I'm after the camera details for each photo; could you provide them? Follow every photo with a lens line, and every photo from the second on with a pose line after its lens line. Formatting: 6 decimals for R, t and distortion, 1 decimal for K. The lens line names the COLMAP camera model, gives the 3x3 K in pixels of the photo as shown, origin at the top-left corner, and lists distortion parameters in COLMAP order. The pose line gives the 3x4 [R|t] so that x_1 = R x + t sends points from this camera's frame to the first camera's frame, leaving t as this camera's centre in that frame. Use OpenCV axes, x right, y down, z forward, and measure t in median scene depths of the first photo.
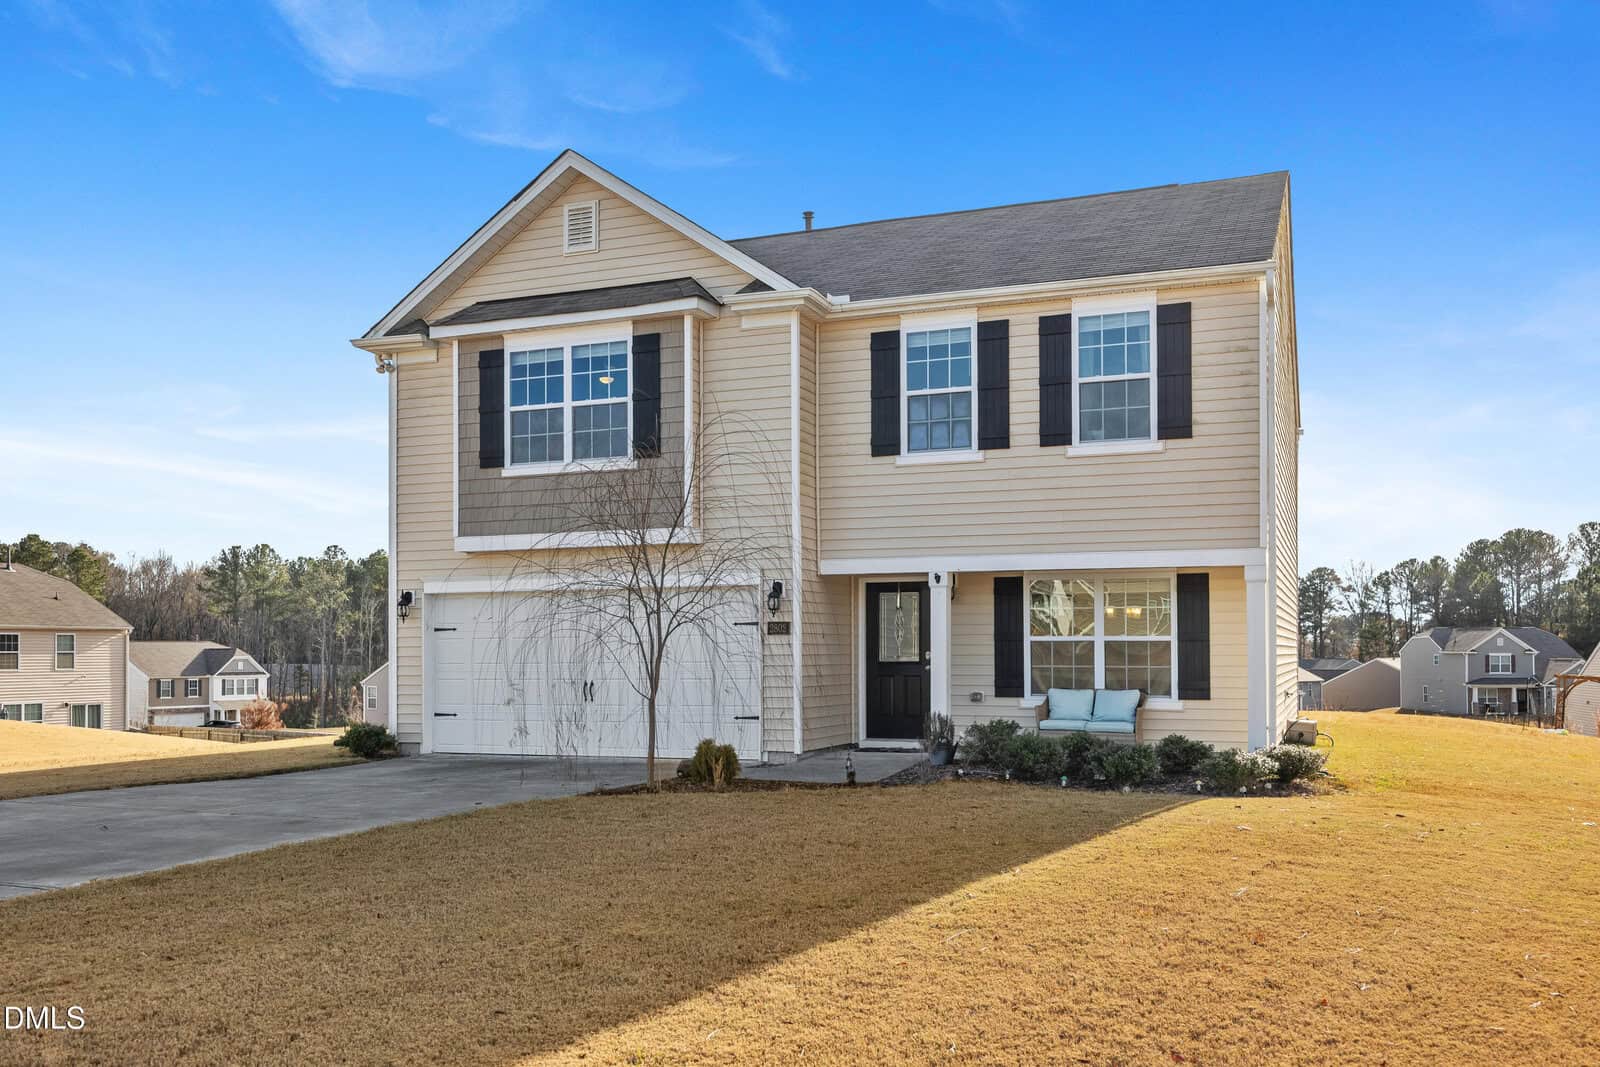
lens RADIAL K [[1316.5, 0, 768.6], [0, 1316.5, 645.8], [0, 0, 1]] dist [-0.000838, -0.000403]
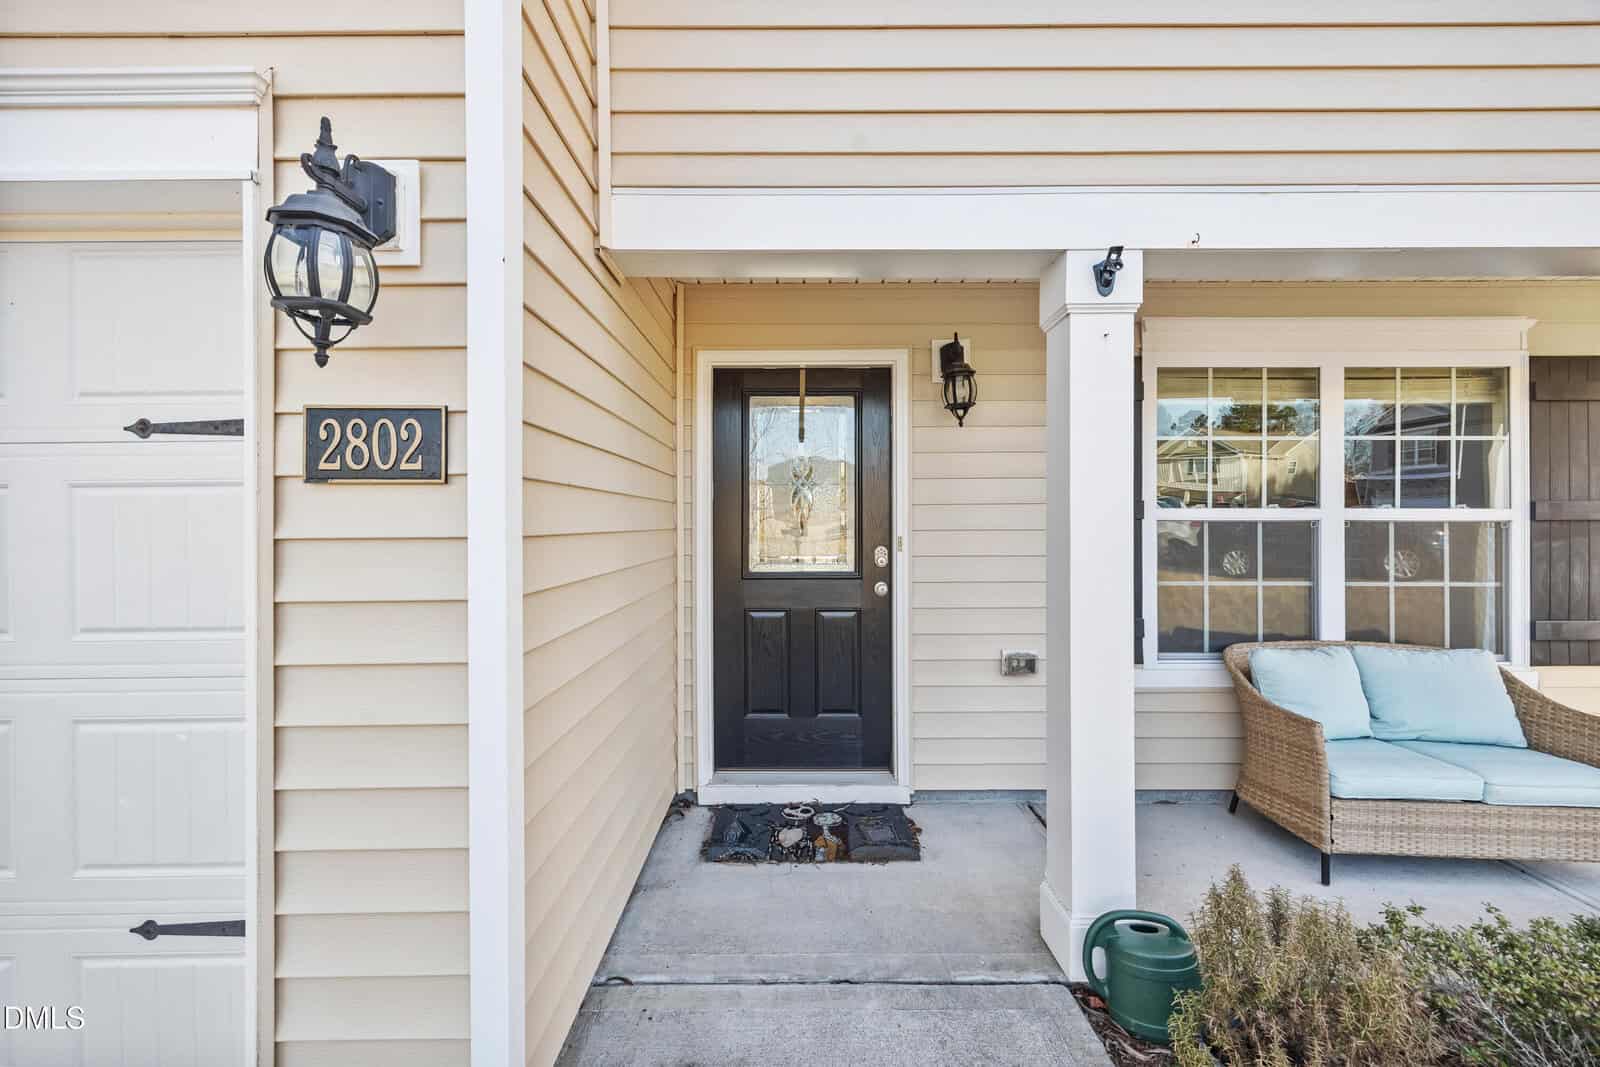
lens RADIAL K [[648.7, 0, 793.5], [0, 648.7, 526.8], [0, 0, 1]] dist [0.003039, -0.000769]
pose [[0.922050, -0.002890, 0.387061, 0.024443], [-0.001151, 0.999947, 0.010207, -0.003699], [-0.387070, -0.009857, 0.921998, 0.886422]]
